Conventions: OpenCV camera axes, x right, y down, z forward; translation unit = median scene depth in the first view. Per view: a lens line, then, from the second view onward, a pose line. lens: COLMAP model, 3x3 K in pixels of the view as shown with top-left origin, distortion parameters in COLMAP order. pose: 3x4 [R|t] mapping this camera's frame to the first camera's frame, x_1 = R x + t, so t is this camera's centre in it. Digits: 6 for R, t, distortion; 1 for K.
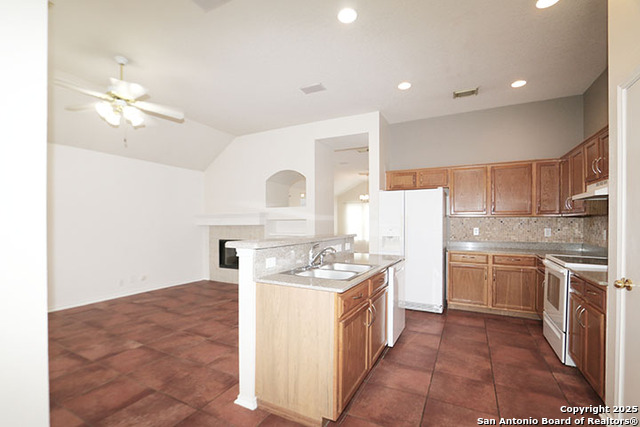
lens RADIAL K [[291.1, 0, 319.1], [0, 291.1, 220.8], [0, 0, 1]] dist [-0.000871, -0.028467]
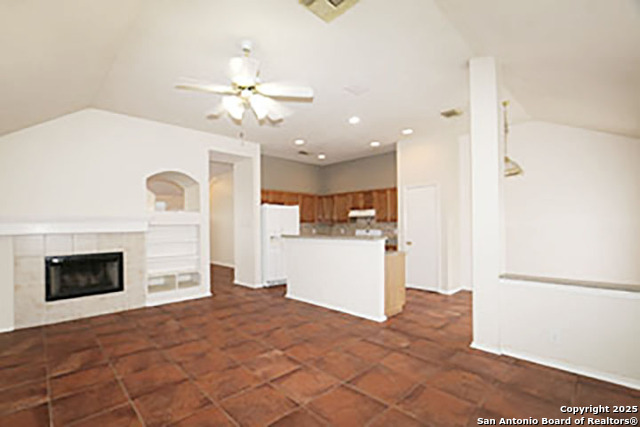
lens RADIAL K [[290.3, 0, 313.1], [0, 290.3, 211.1], [0, 0, 1]] dist [-0.041846, -0.000262]
pose [[0.308719, 0.041756, 0.950236, -1.383921], [0.007984, 0.998887, -0.046488, -0.004281], [-0.951120, 0.021938, 0.308042, 0.500686]]
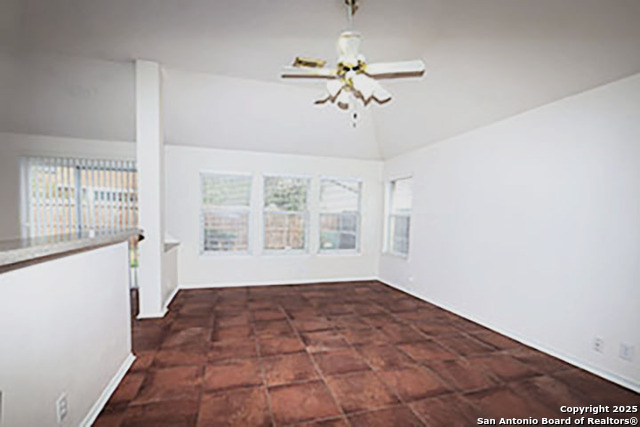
lens RADIAL K [[290.3, 0, 313.1], [0, 290.3, 211.1], [0, 0, 1]] dist [-0.041846, -0.000262]
pose [[-0.720956, -0.029617, -0.692348, 0.010450], [-0.023115, 0.999558, -0.018689, 0.005310], [0.692595, 0.002530, -0.721322, 1.480391]]
